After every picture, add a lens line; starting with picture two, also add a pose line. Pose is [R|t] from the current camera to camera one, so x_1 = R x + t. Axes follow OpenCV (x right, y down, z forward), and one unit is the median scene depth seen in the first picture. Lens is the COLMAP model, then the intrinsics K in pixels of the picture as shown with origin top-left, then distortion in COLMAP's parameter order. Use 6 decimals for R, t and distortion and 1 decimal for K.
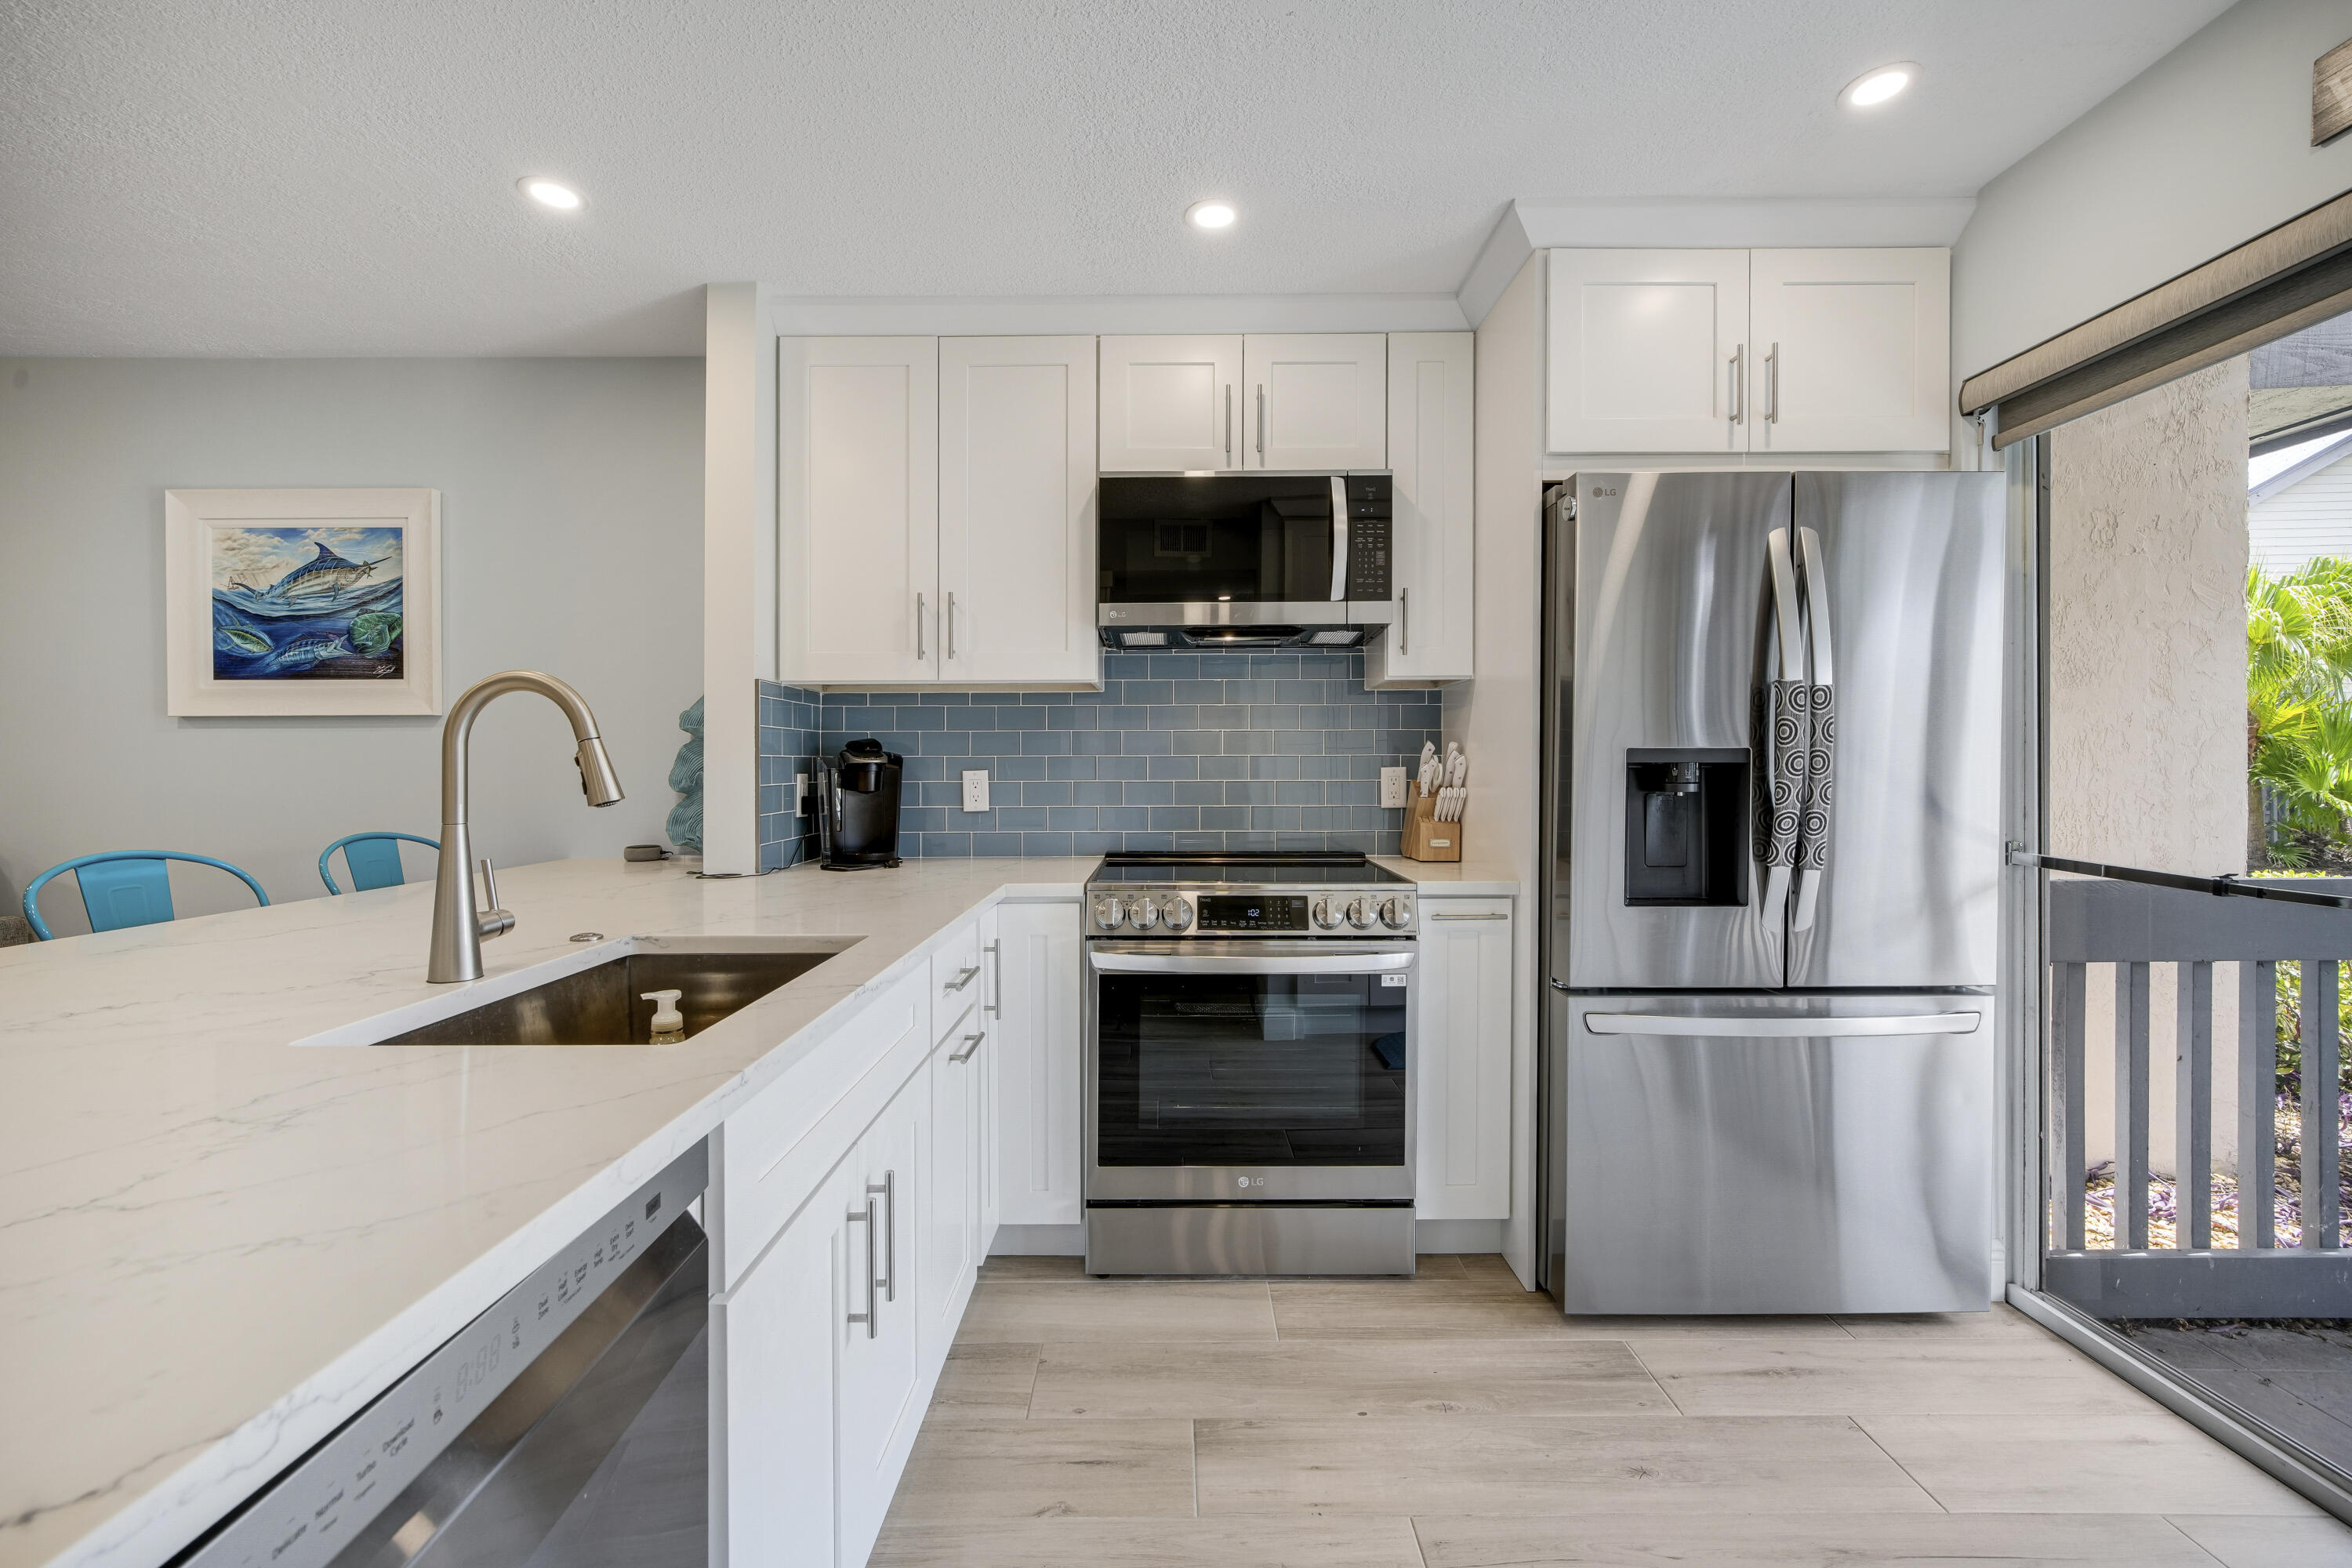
lens RADIAL K [[970.6, 0, 1176.6], [0, 970.6, 780.8], [0, 0, 1]] dist [-0.003835, 0.001061]
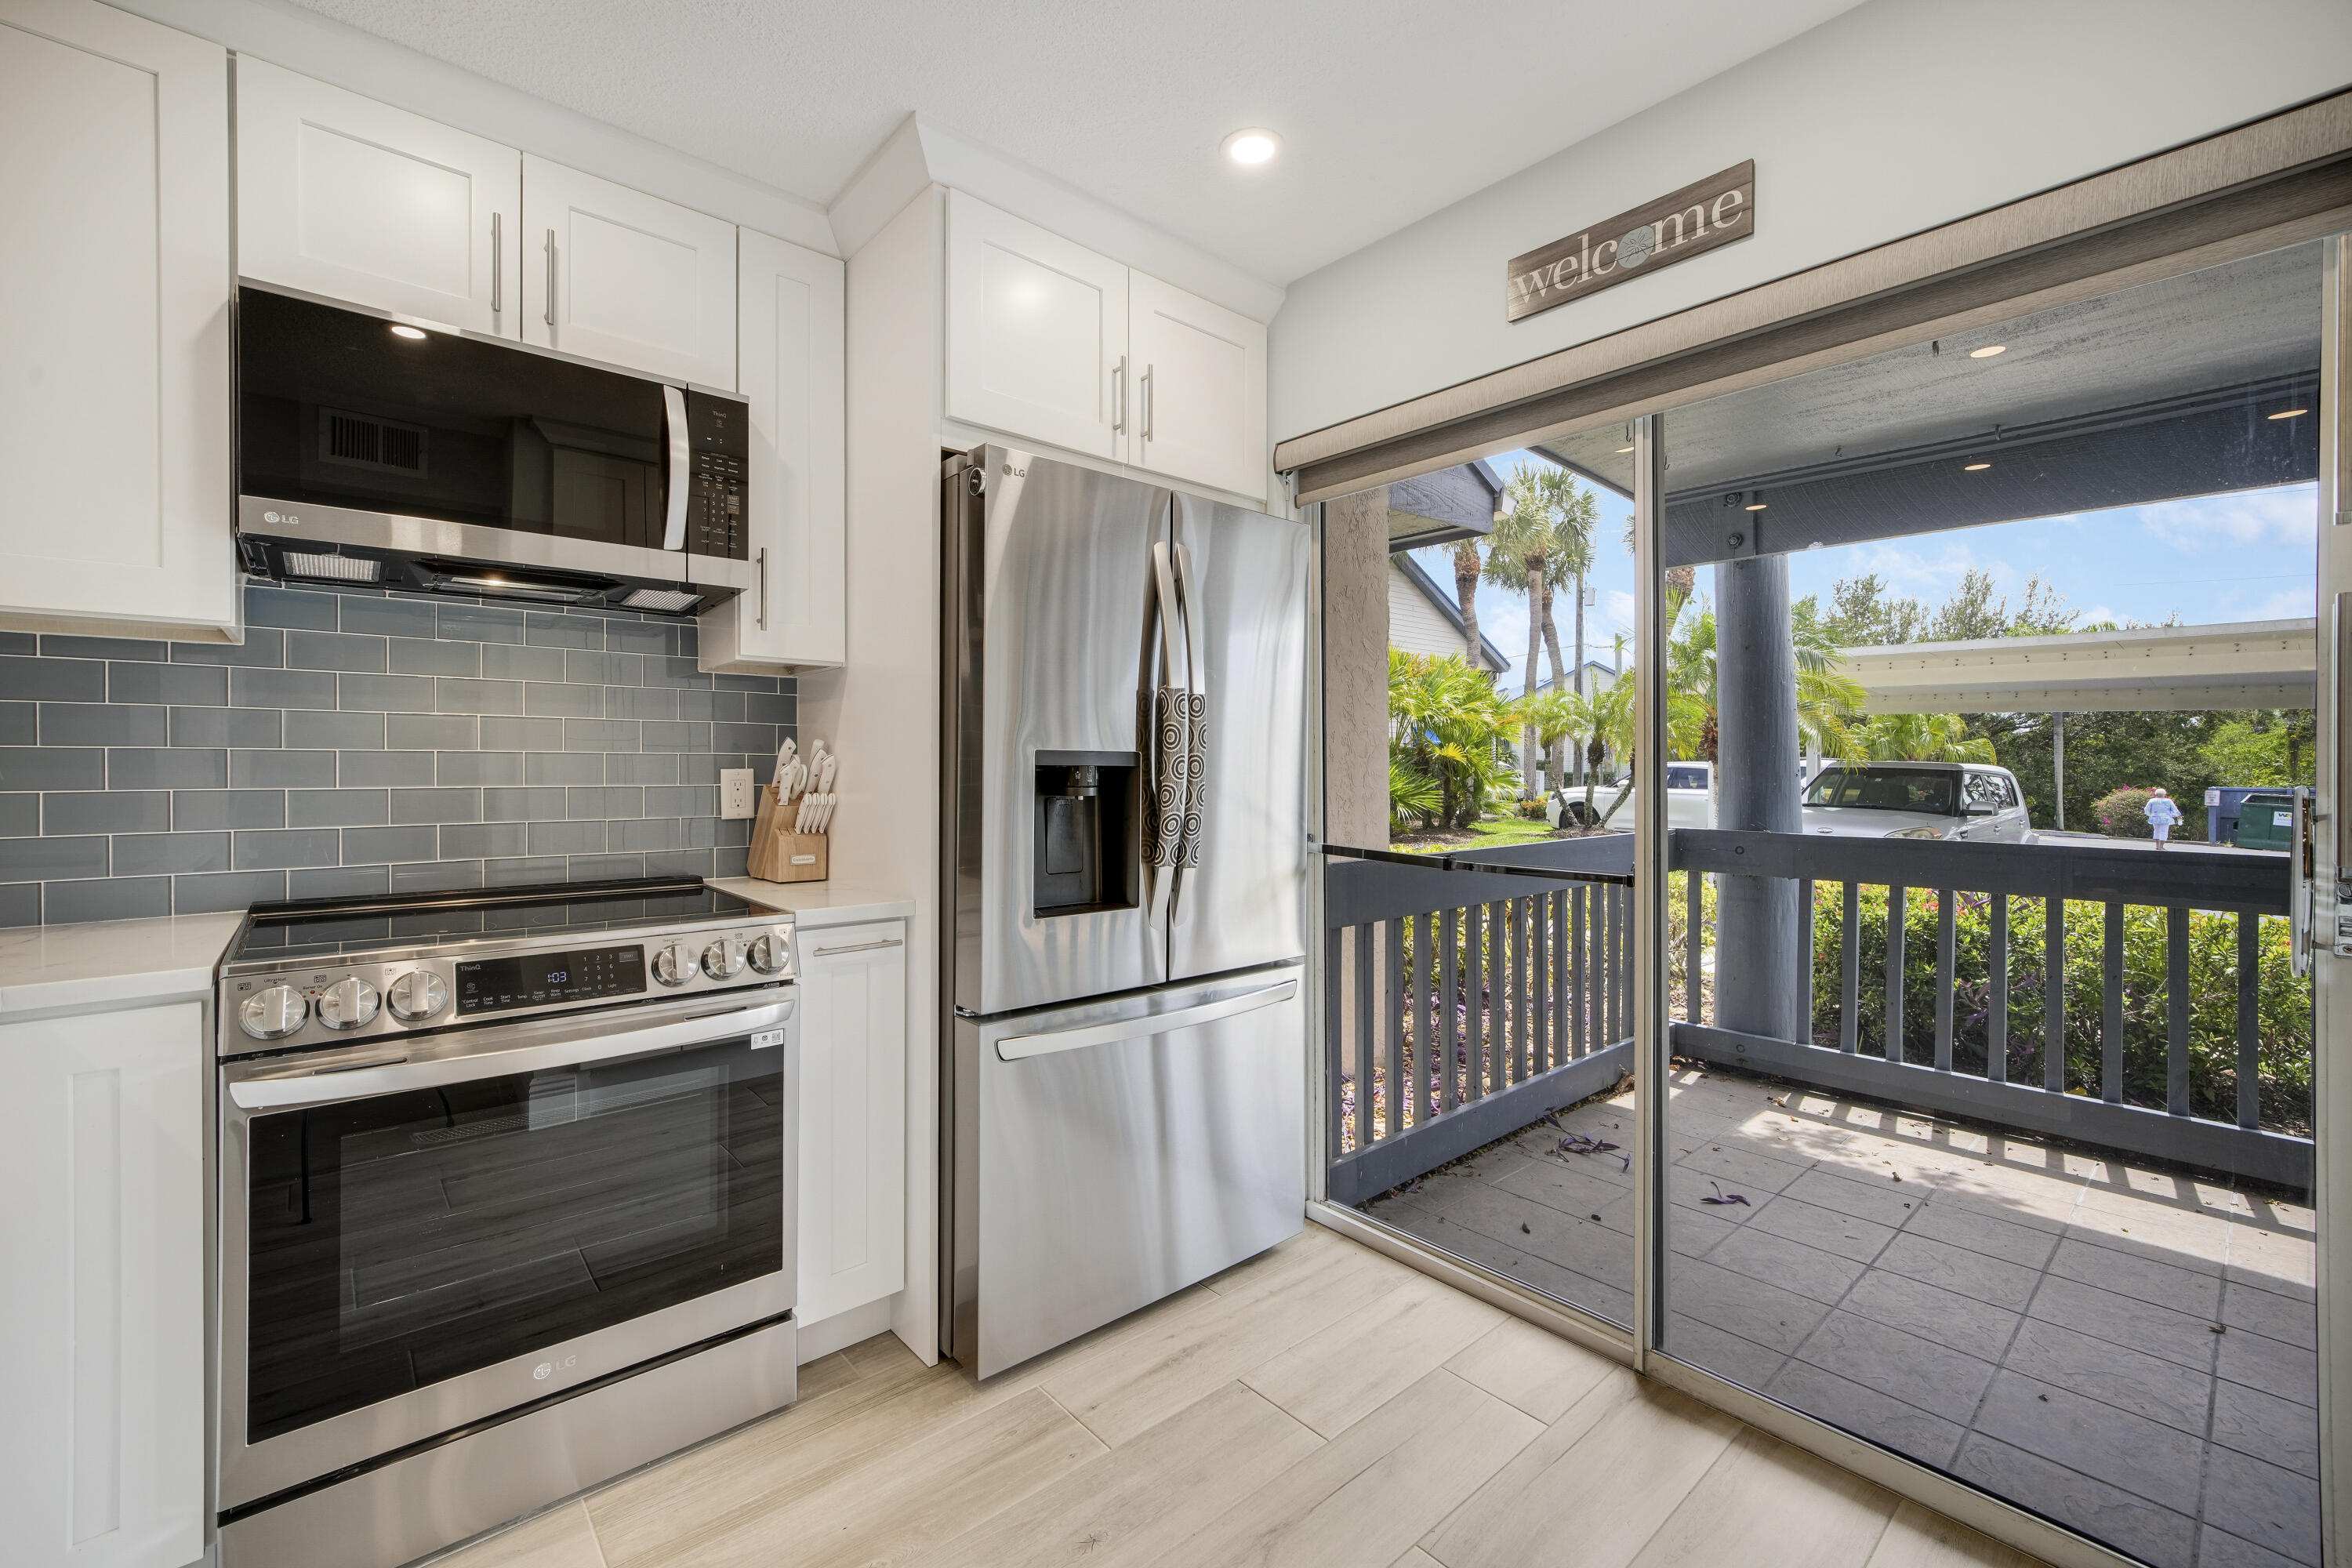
lens RADIAL K [[970.6, 0, 1188.9], [0, 970.6, 778.1], [0, 0, 1]] dist [-0.003835, 0.001061]
pose [[0.749689, -0.002728, 0.661785, -0.040604], [0.004383, 0.999990, -0.000842, -0.004728], [-0.661776, 0.003532, 0.749693, 0.181534]]
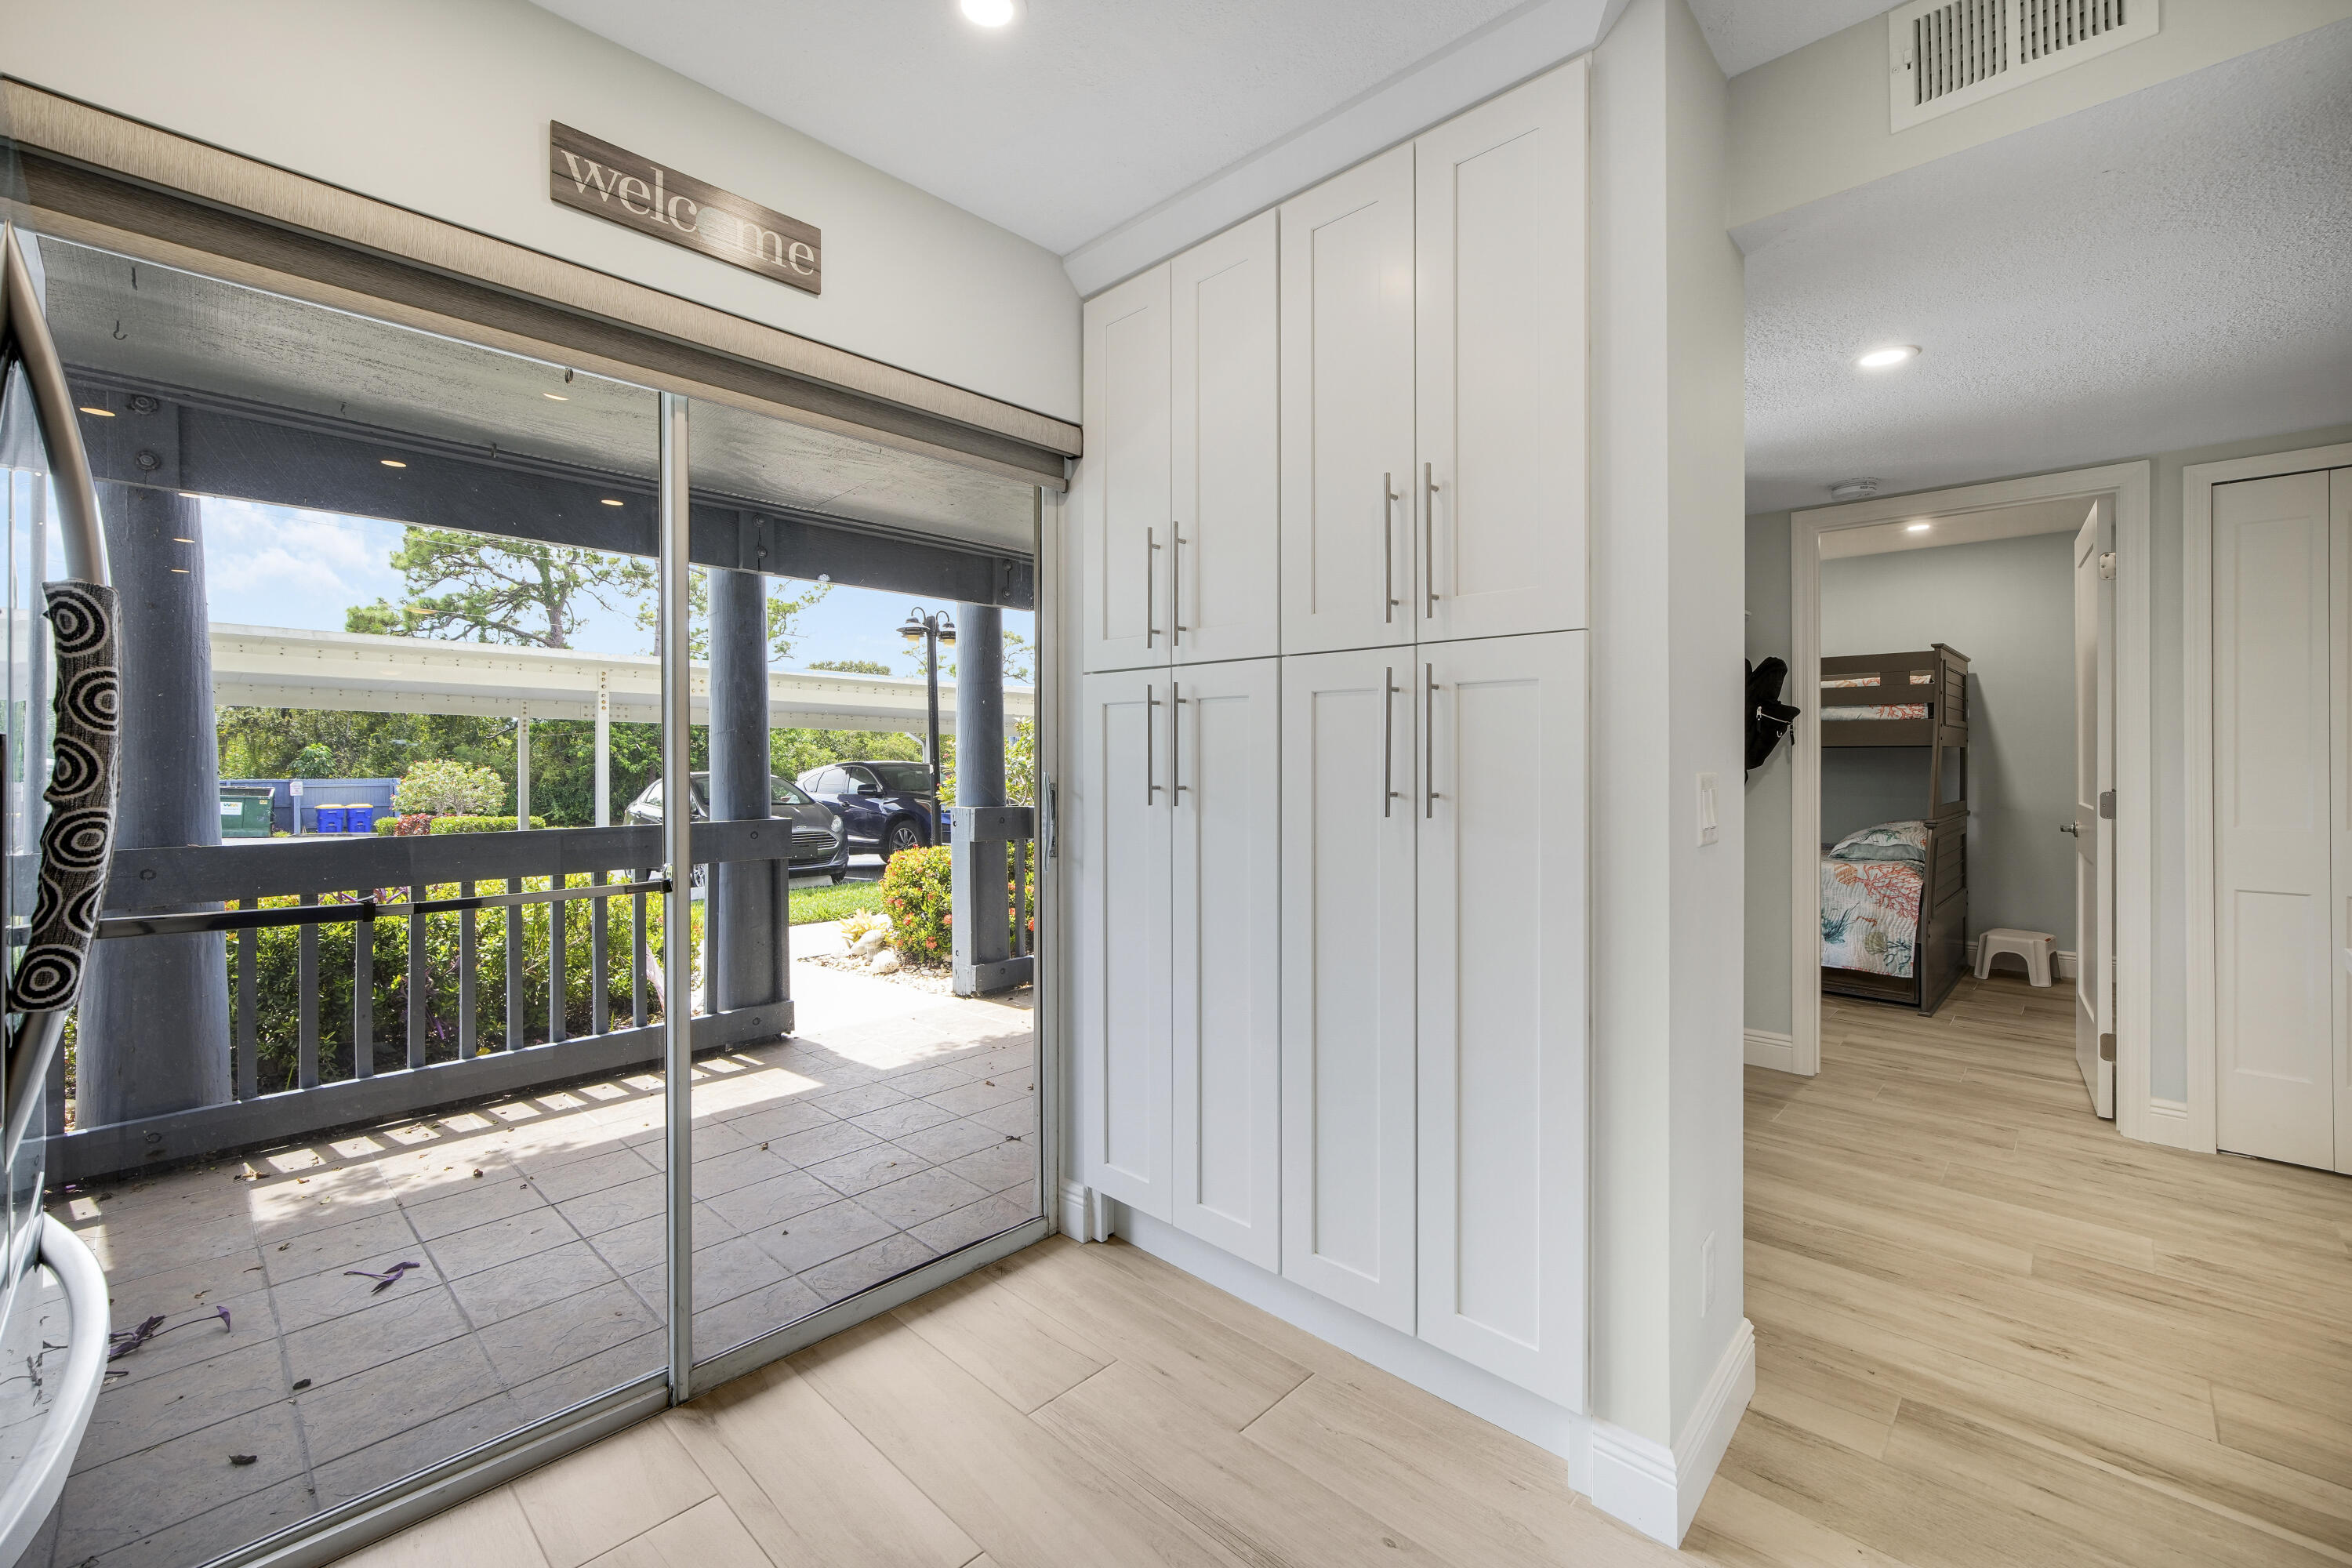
lens RADIAL K [[970.6, 0, 1163.3], [0, 970.6, 769.9], [0, 0, 1]] dist [-0.003835, 0.001061]
pose [[-0.716362, -0.002430, 0.697725, -0.030586], [0.015306, 0.999699, 0.019197, -0.018372], [-0.697561, 0.024431, -0.716109, 0.864422]]
